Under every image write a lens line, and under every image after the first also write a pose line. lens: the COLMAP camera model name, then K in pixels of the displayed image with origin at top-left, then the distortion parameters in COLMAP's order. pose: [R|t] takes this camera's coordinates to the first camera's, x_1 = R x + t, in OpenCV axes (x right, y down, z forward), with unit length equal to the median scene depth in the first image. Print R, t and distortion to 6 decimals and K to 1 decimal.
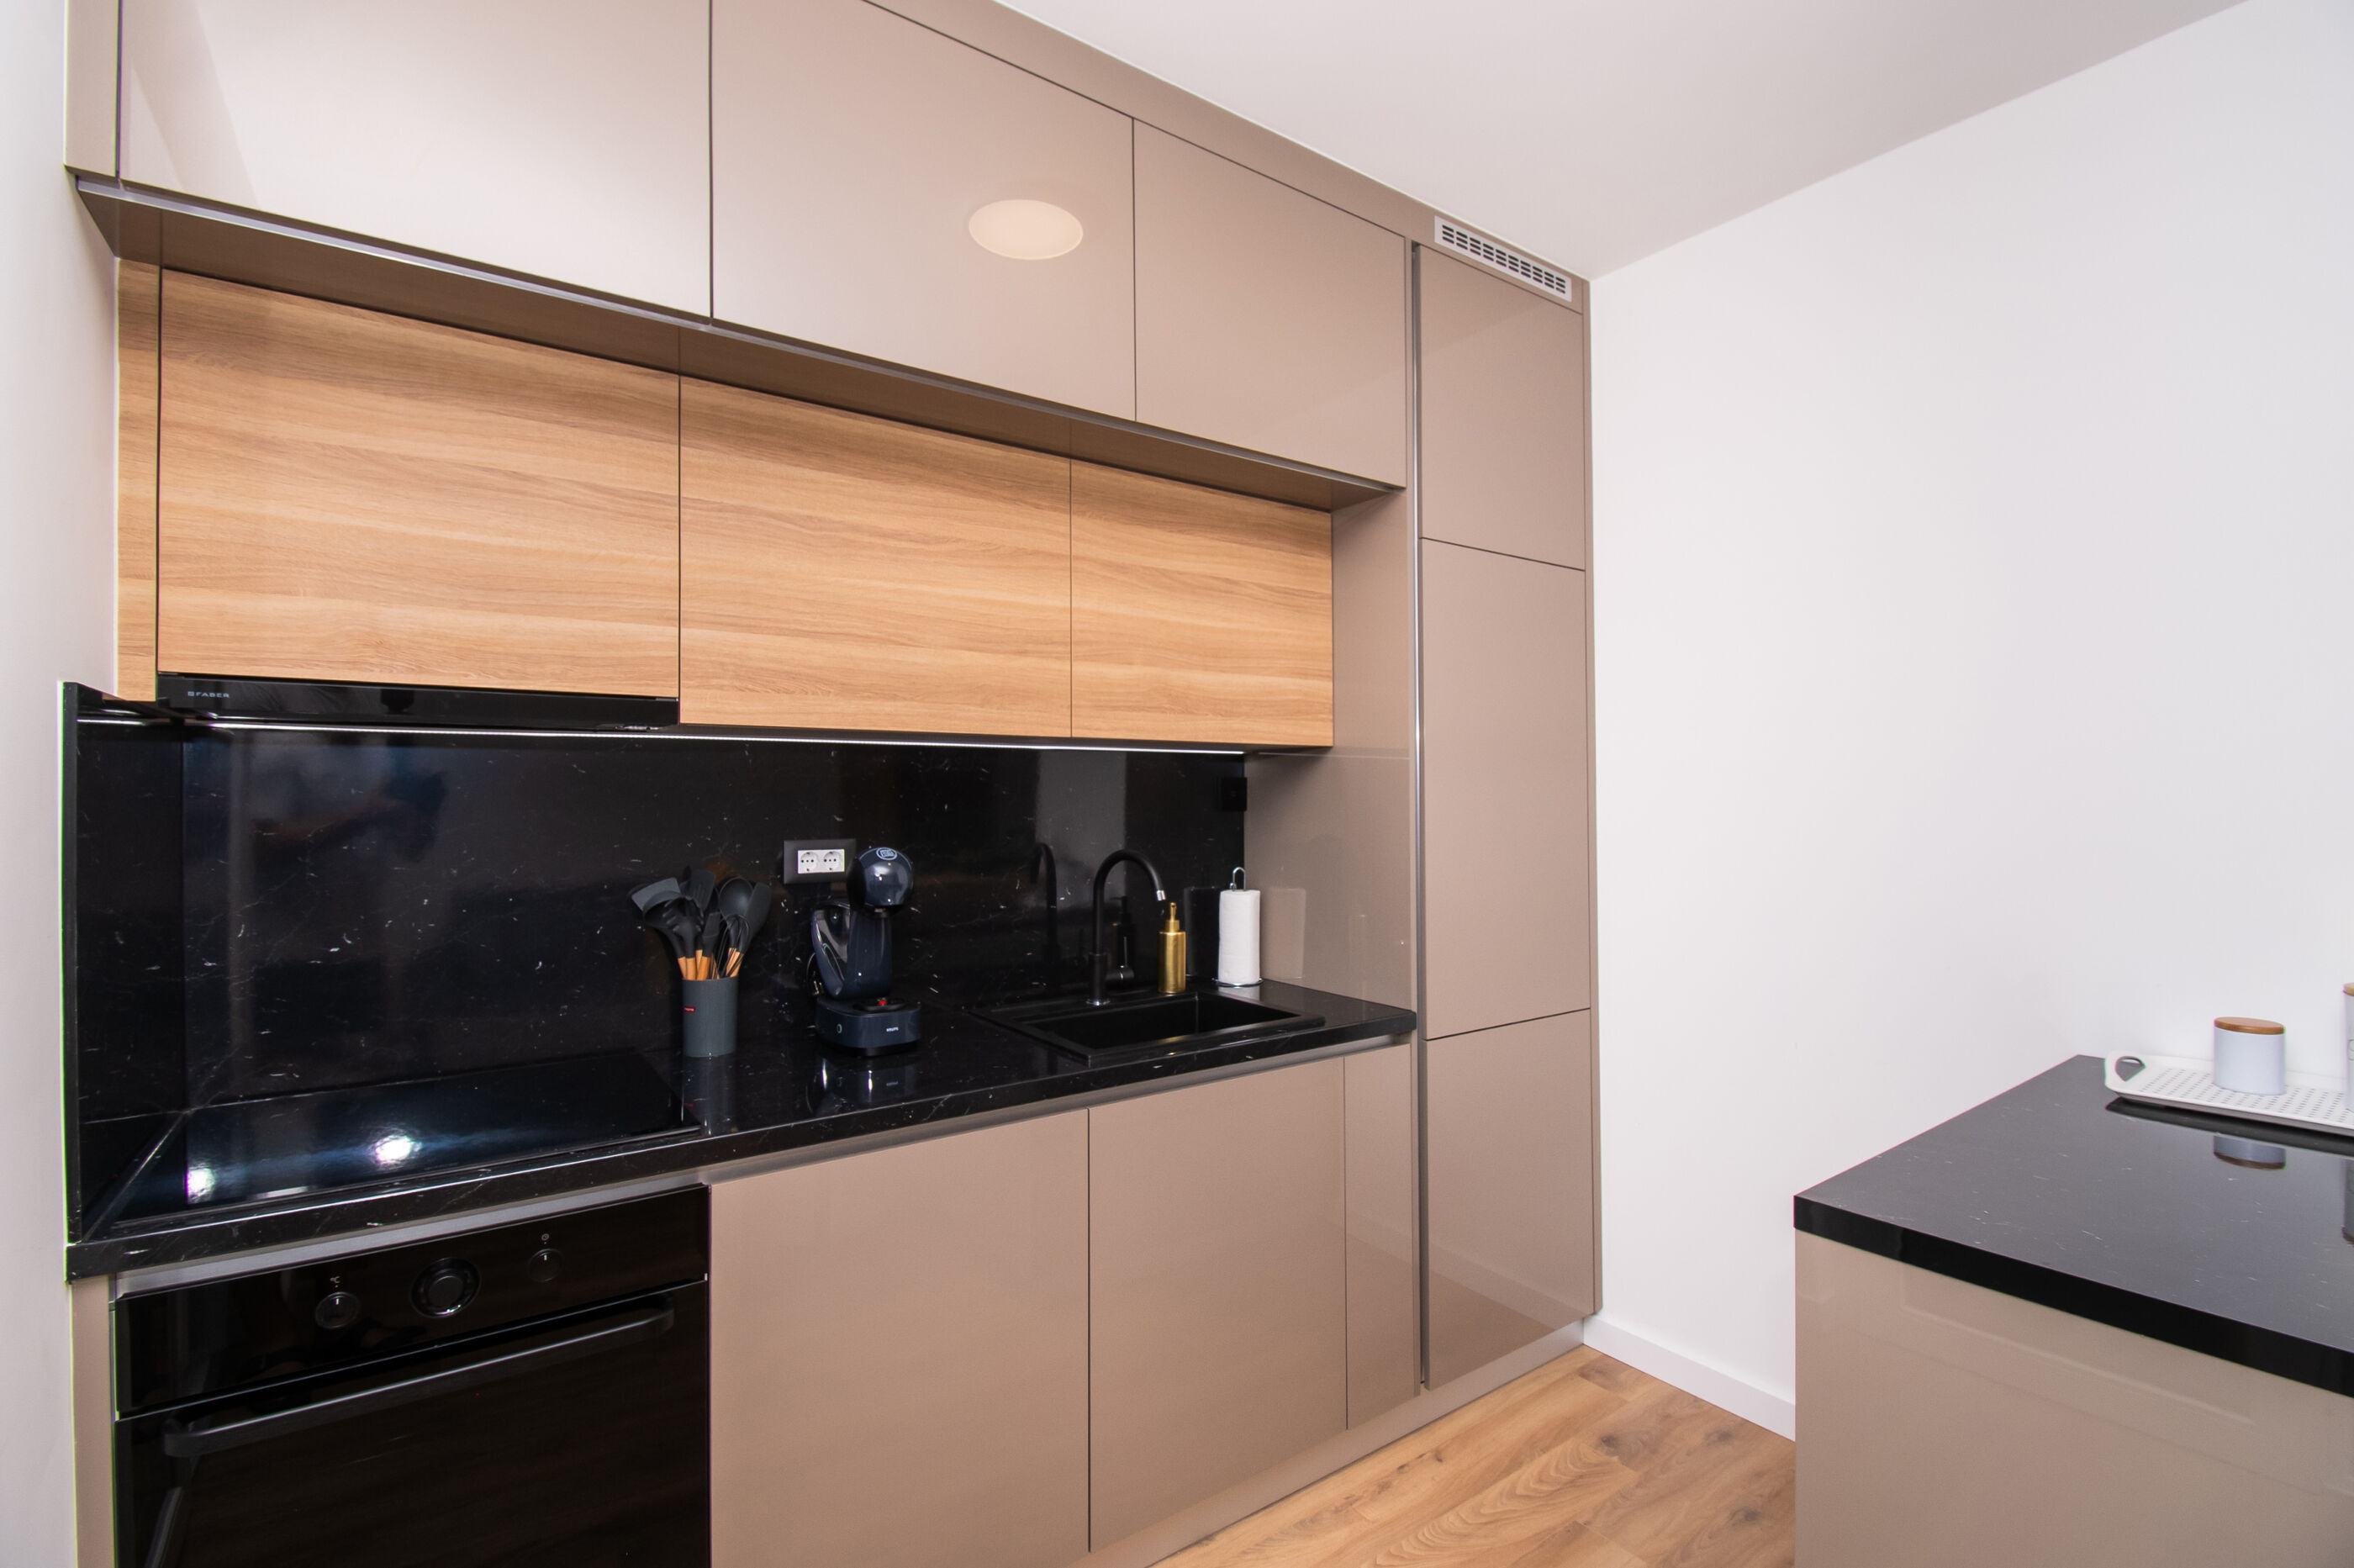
lens RADIAL K [[1064.1, 0, 1207.1], [0, 1064.1, 781.9], [0, 0, 1]] dist [0.007712, -0.016933]
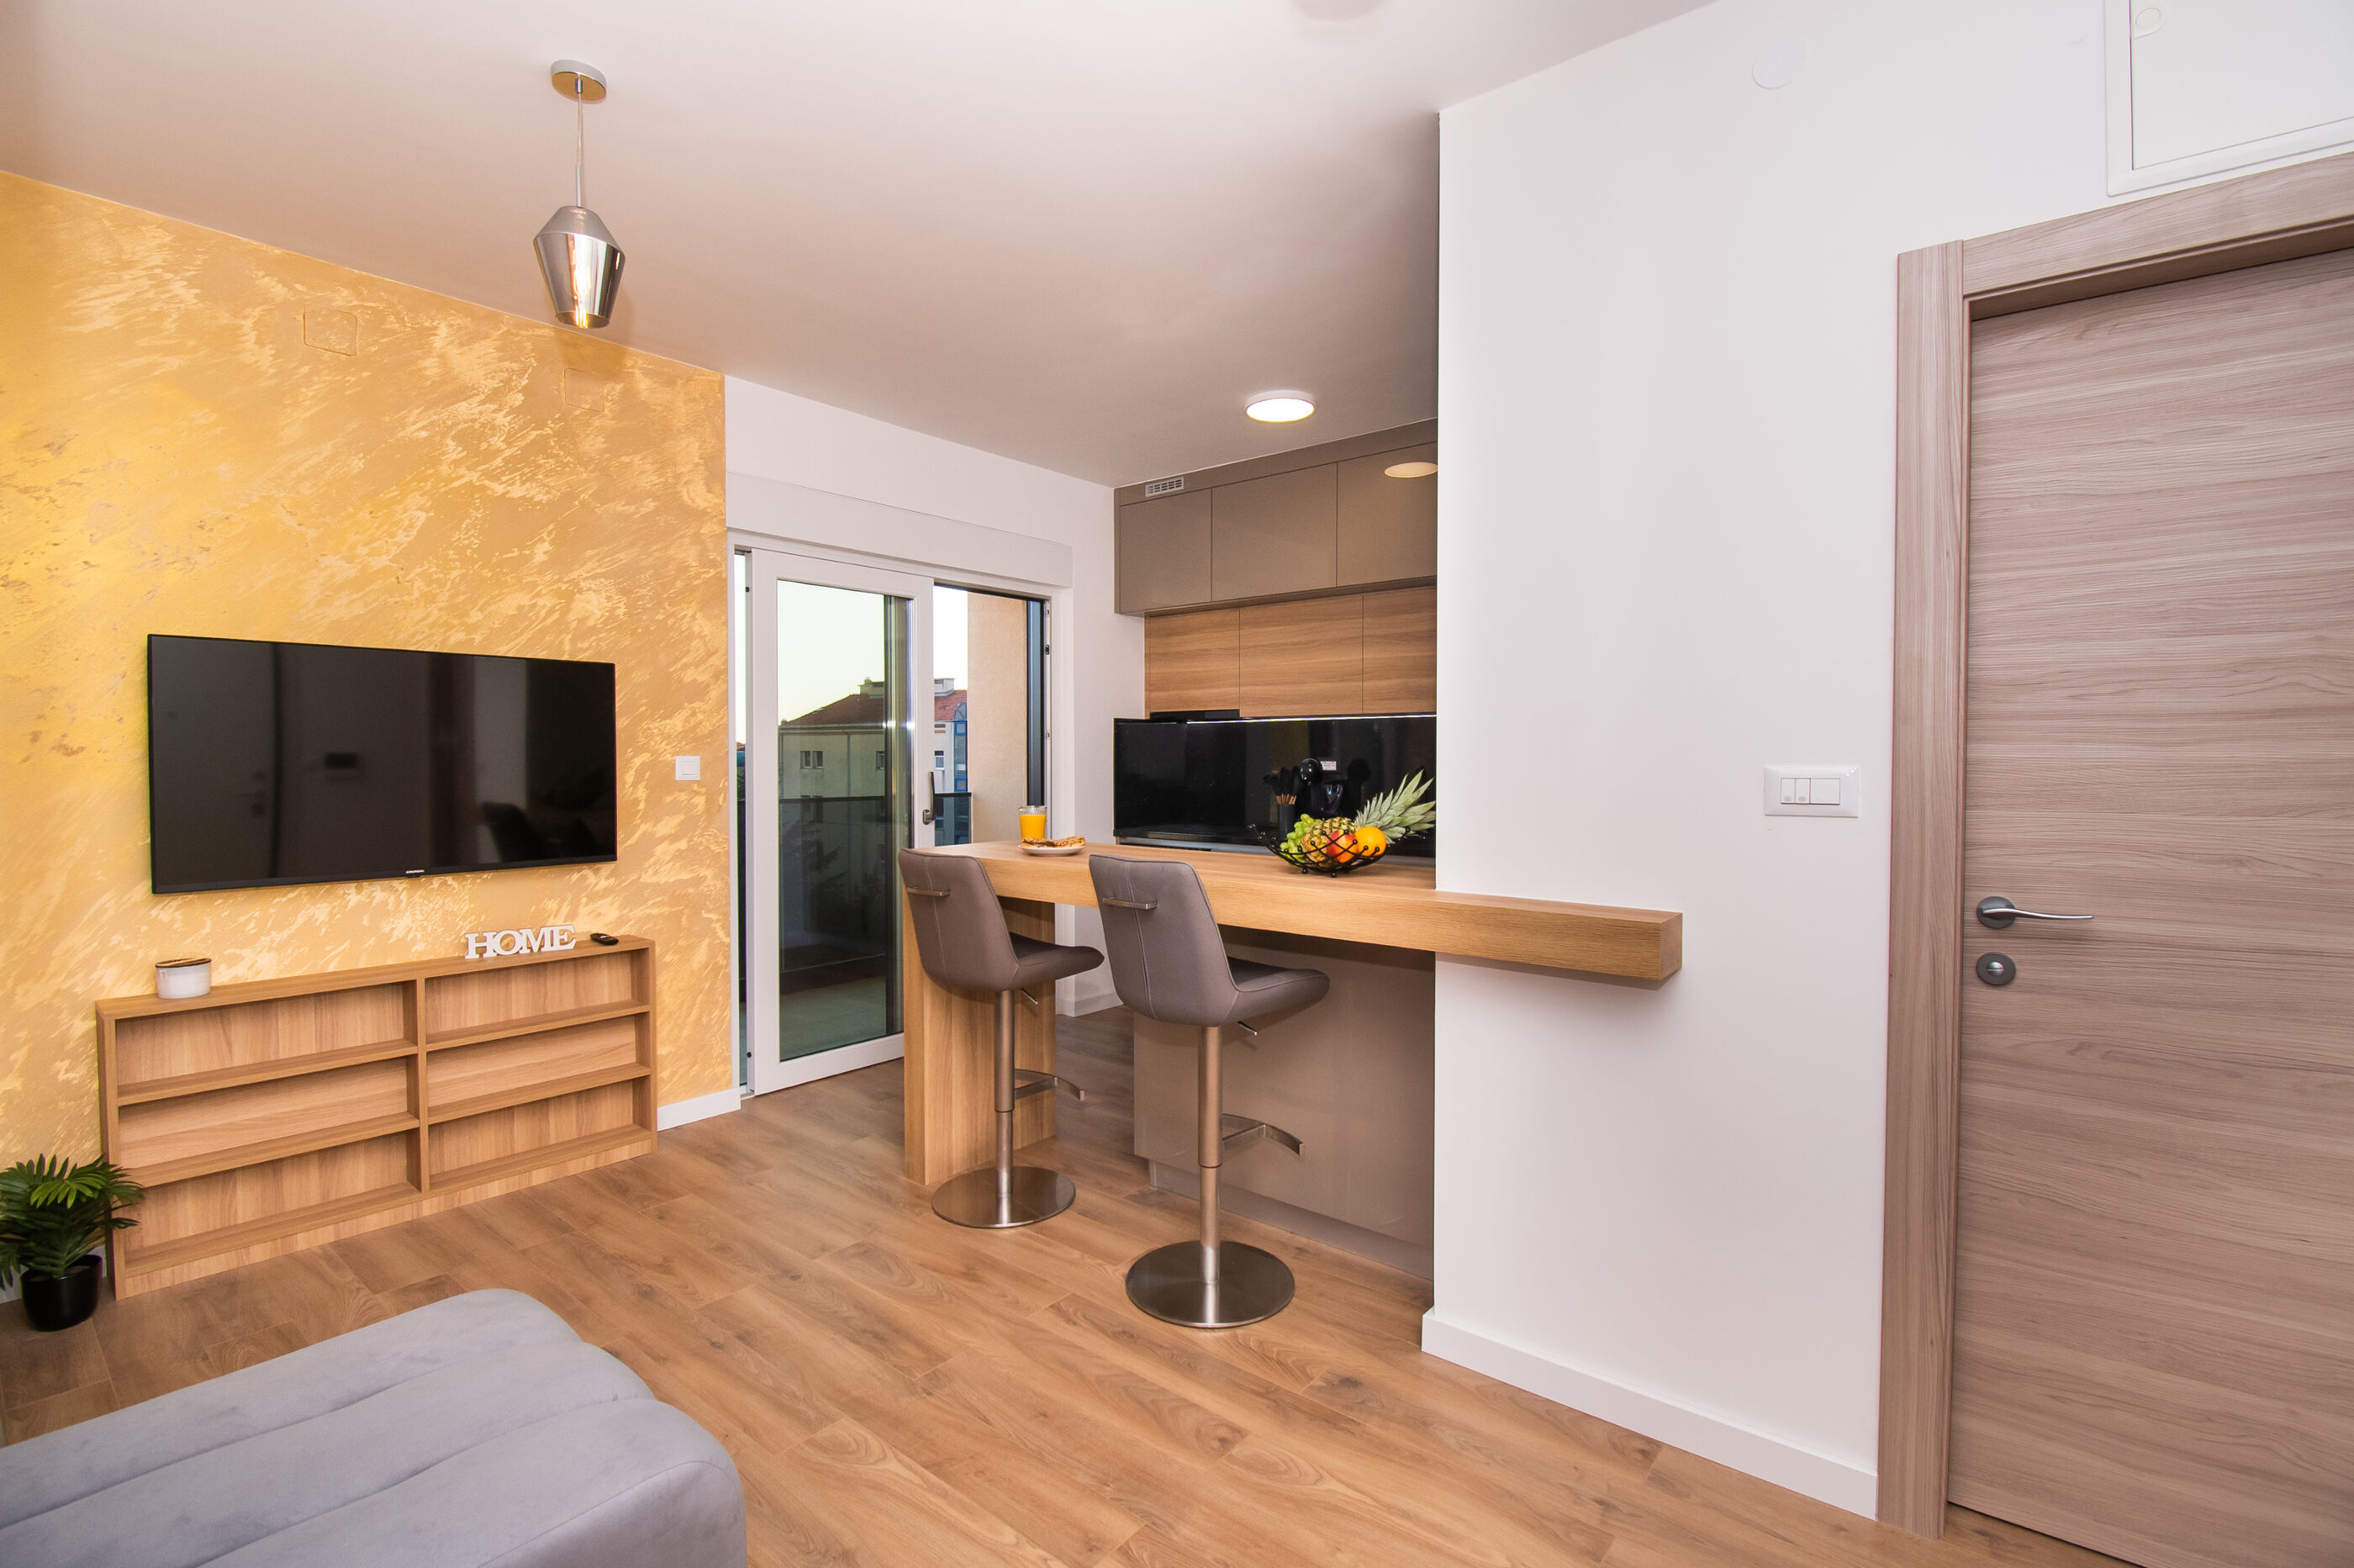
lens RADIAL K [[1064.1, 0, 1207.1], [0, 1064.1, 781.9], [0, 0, 1]] dist [0.007712, -0.016933]
pose [[0.252168, 0.024827, -0.967365, 2.164241], [0.006833, 0.999600, 0.027436, 0.043407], [0.967659, -0.013529, 0.251897, 0.071976]]
